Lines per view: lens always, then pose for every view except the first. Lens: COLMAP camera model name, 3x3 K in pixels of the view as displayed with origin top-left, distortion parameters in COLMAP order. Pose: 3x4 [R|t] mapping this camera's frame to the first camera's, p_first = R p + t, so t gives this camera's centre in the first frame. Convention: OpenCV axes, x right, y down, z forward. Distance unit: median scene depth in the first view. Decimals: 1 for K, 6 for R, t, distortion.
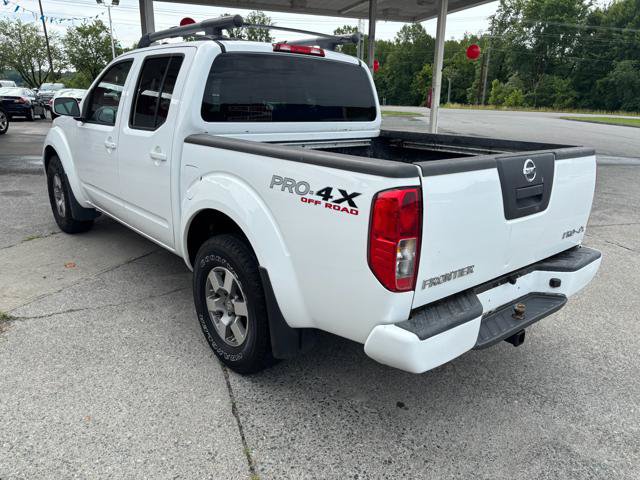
lens RADIAL K [[476.5, 0, 319.4], [0, 476.5, 237.6], [0, 0, 1]] dist [0.061064, -0.068219]
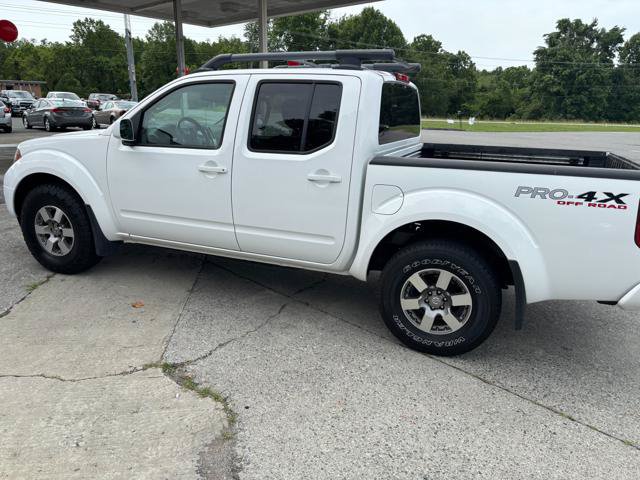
lens RADIAL K [[479.5, 0, 320.0], [0, 479.5, 240.0], [0, 0, 1]] dist [0.068261, -0.073660]
pose [[0.888456, -0.122282, 0.442371, -1.152305], [0.122407, 0.992074, 0.028390, -0.090048], [-0.442337, 0.028926, 0.896383, 0.079105]]
